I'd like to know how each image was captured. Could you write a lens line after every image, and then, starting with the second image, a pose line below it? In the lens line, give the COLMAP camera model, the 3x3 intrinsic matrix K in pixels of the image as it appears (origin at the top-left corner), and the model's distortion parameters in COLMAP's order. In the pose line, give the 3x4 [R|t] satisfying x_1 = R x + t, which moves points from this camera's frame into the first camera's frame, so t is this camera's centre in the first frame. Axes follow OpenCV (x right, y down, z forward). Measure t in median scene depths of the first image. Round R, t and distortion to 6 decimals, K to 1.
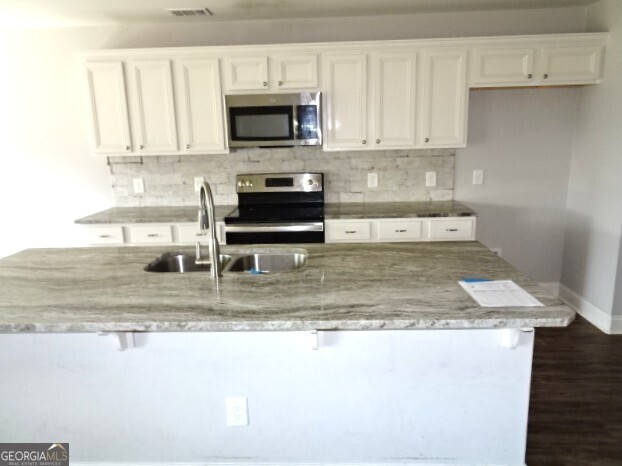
lens RADIAL K [[442.2, 0, 309.7], [0, 442.2, 232.5], [0, 0, 1]] dist [-0.002347, -0.002260]
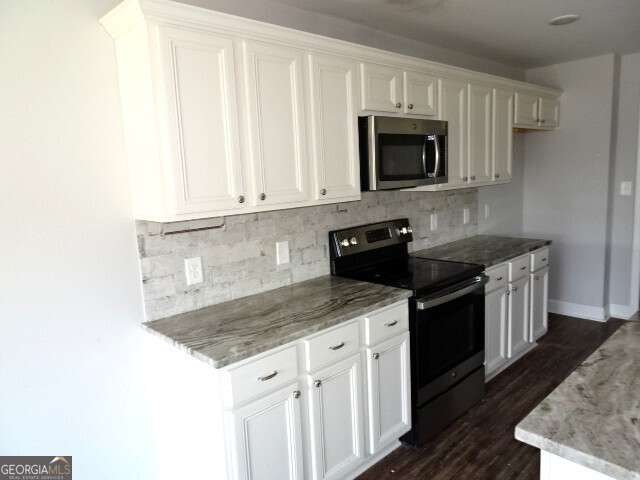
lens RADIAL K [[454.9, 0, 319.4], [0, 454.9, 240.5], [0, 0, 1]] dist [-0.002347, -0.002260]
pose [[0.705117, -0.115133, 0.699682, -0.667560], [0.177283, 0.984018, -0.016739, -0.106839], [-0.686572, 0.135845, 0.714259, 0.502962]]
